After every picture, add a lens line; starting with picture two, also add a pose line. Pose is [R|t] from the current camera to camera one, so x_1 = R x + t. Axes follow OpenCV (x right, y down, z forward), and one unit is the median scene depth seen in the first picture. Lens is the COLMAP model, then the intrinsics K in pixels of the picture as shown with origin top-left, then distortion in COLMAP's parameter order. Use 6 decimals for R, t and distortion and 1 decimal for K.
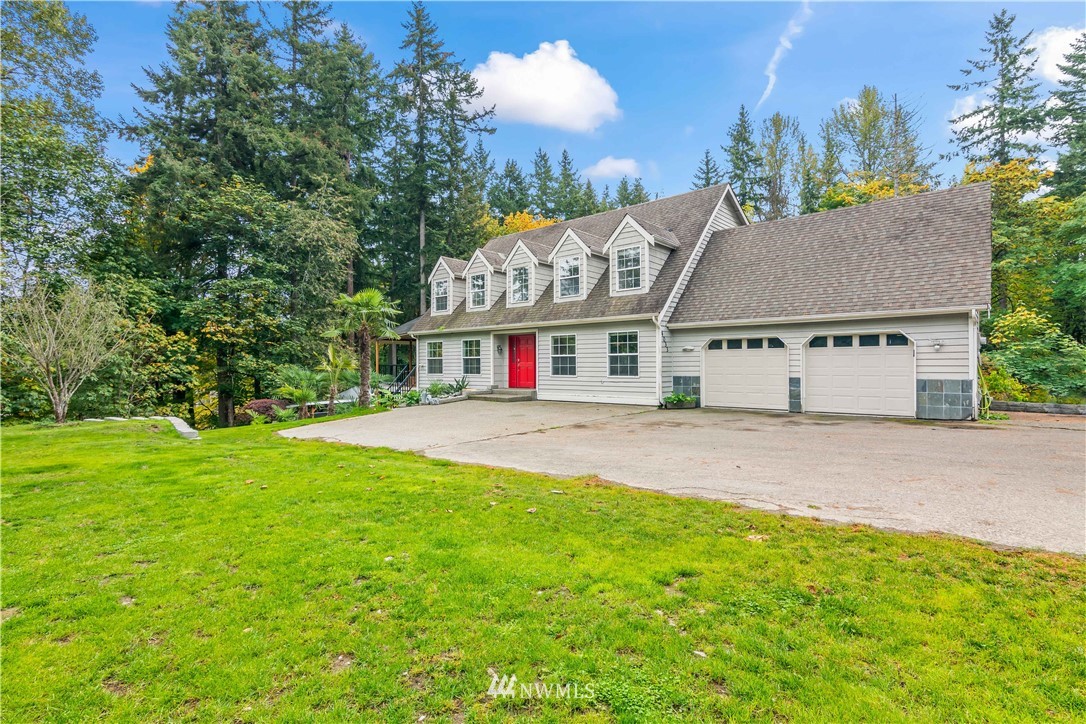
lens RADIAL K [[532.7, 0, 543.0], [0, 532.7, 362.0], [0, 0, 1]] dist [0.000018, 0.000176]
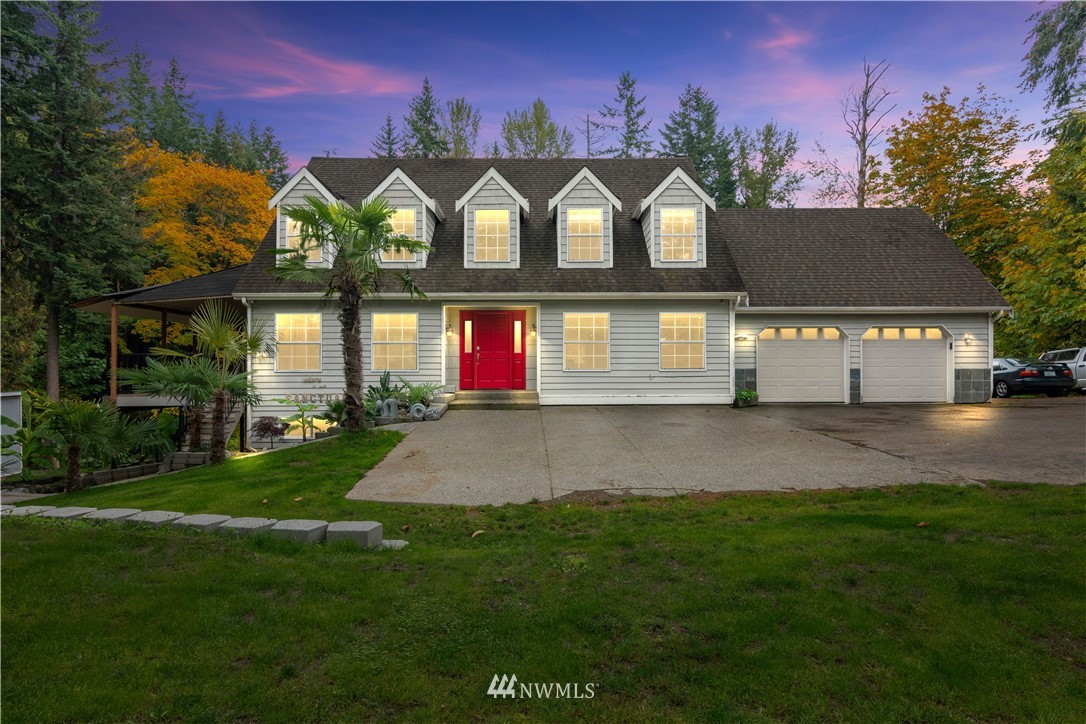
lens RADIAL K [[589.3, 0, 543.0], [0, 589.3, 362.0], [0, 0, 1]] dist [0.002774, 0.000693]
pose [[0.736428, 0.008871, 0.676458, -0.478173], [-0.005301, 0.999959, -0.007342, 0.018728], [-0.676495, 0.001821, 0.736445, 0.399631]]
